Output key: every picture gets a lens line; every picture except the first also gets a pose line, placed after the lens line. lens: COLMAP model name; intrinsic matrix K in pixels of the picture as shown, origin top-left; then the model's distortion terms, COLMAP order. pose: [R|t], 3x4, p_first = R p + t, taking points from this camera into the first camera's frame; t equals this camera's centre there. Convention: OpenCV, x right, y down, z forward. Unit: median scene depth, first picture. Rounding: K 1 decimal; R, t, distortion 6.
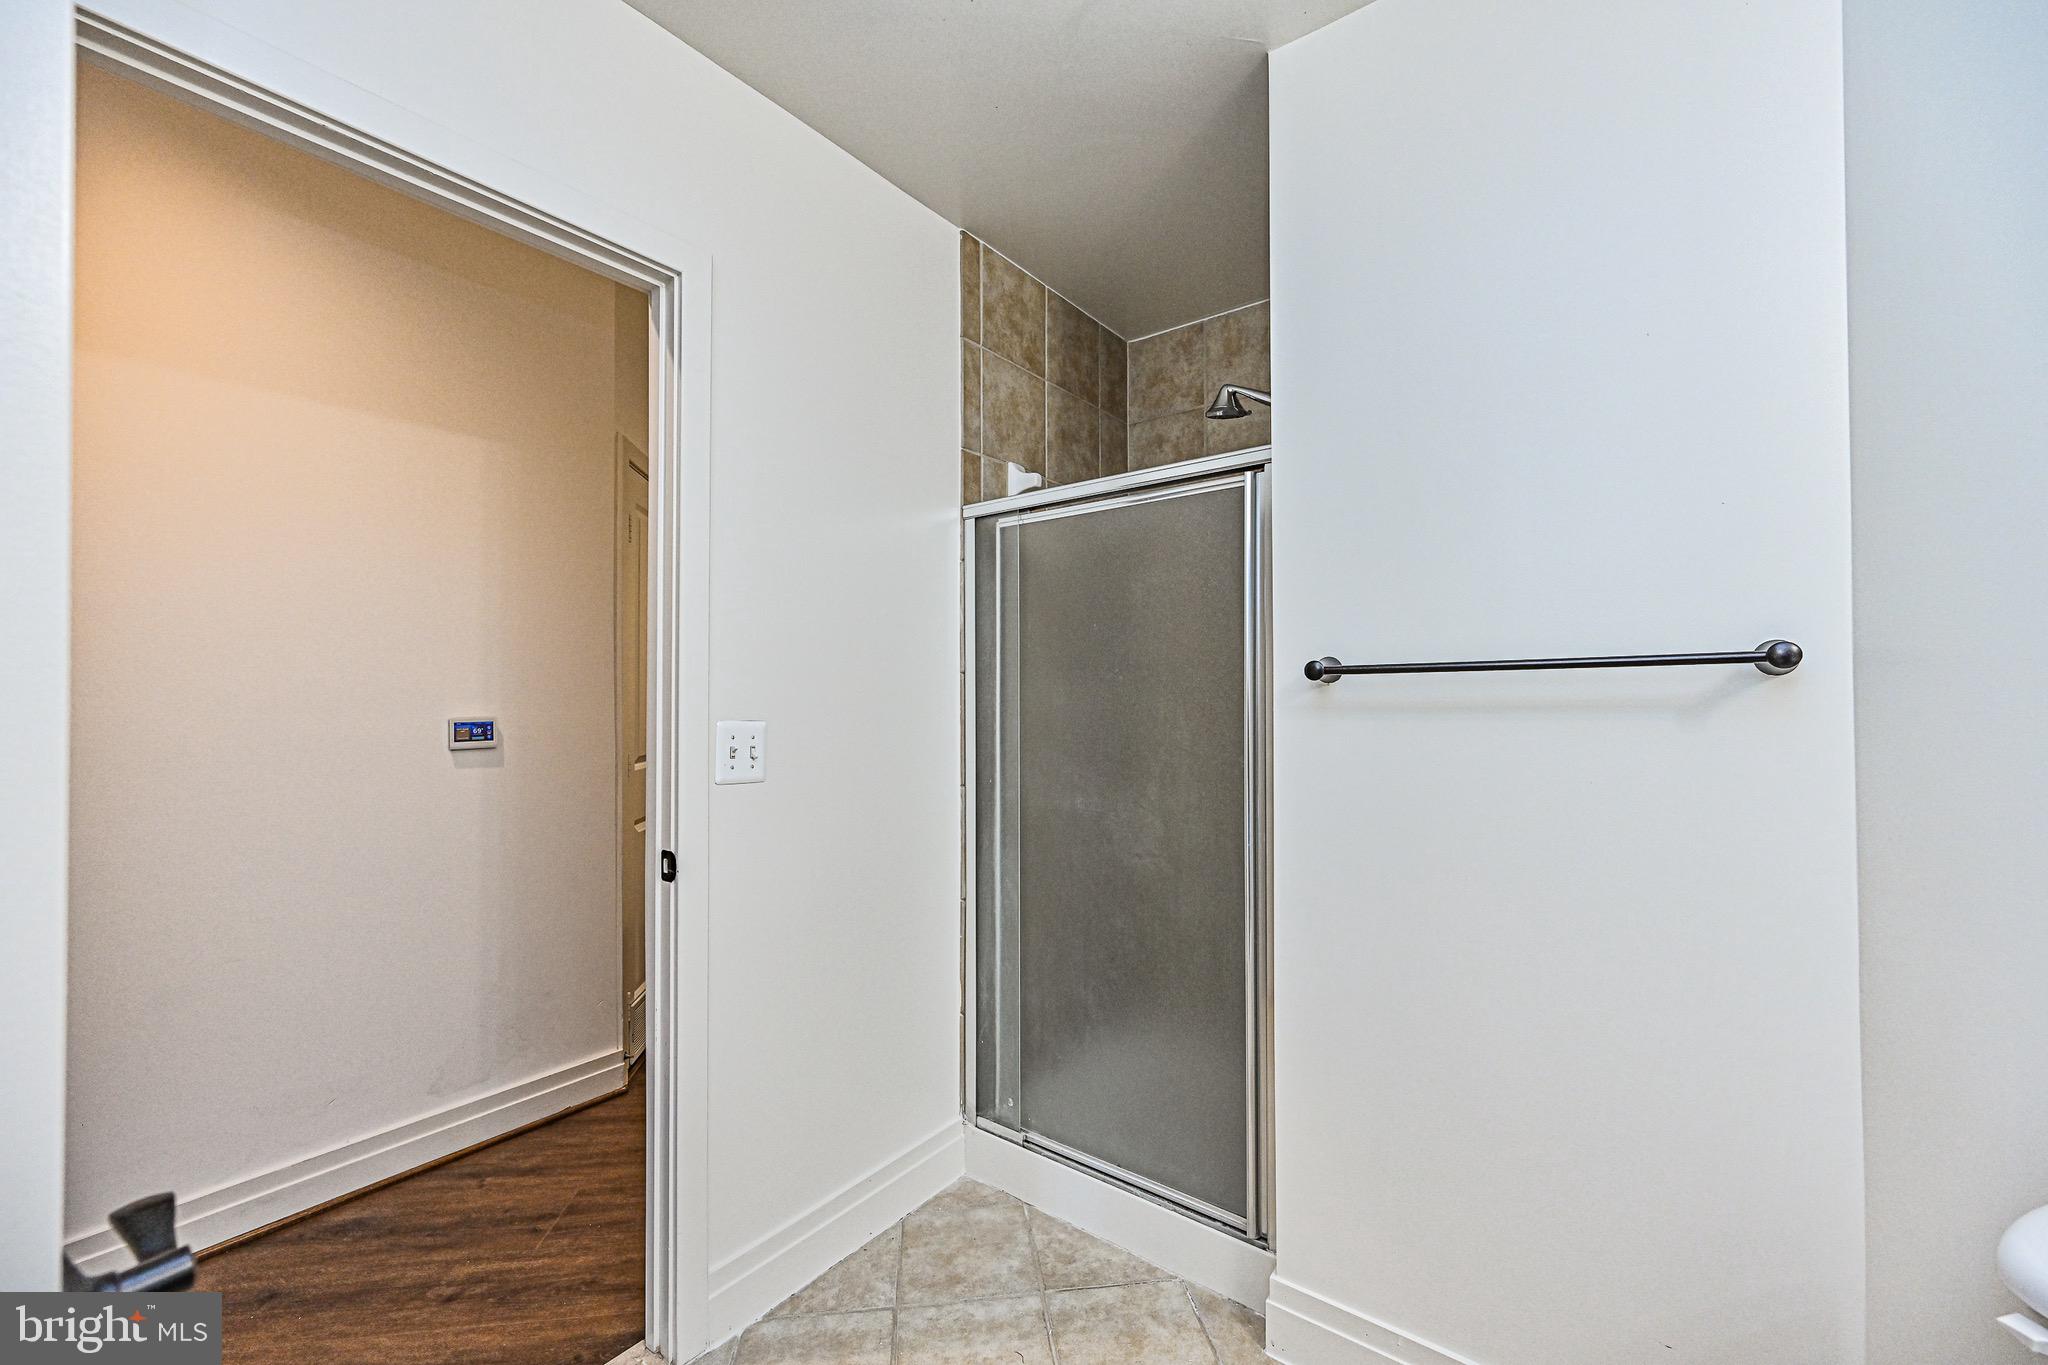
lens RADIAL K [[813.1, 0, 1024.3], [0, 813.1, 688.9], [0, 0, 1]] dist [0.000473, 0.000037]
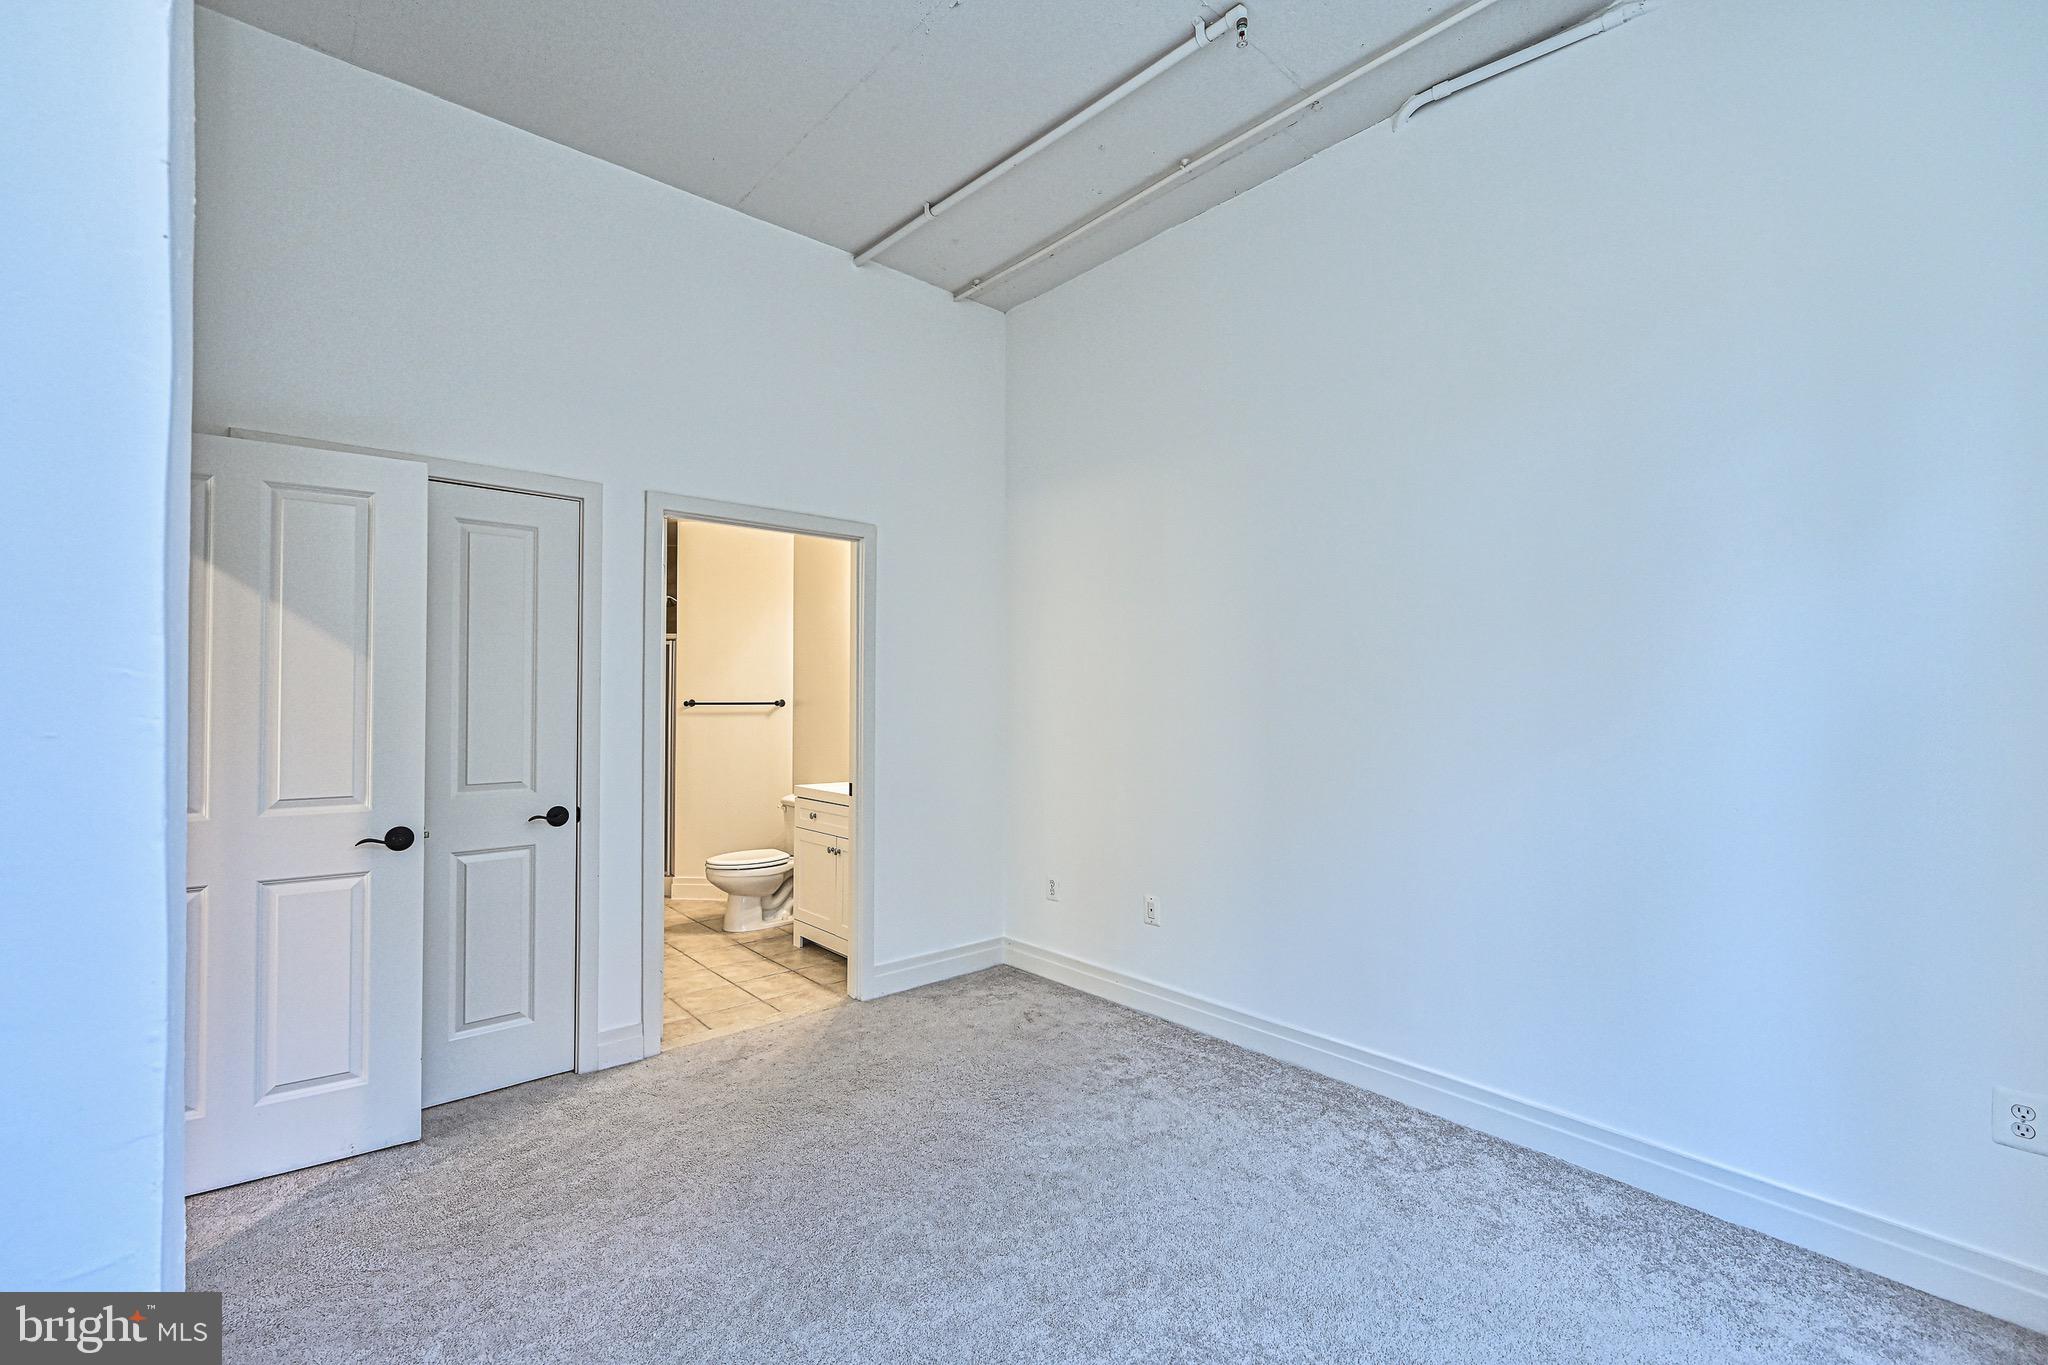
lens RADIAL K [[870.1, 0, 1015.7], [0, 870.1, 689.0], [0, 0, 1]] dist [0.000965, 0.000396]
pose [[0.827004, 0.012675, 0.562053, -0.426493], [-0.014597, 0.999893, -0.001070, -0.072651], [-0.562007, -0.007320, 0.827100, -2.113097]]
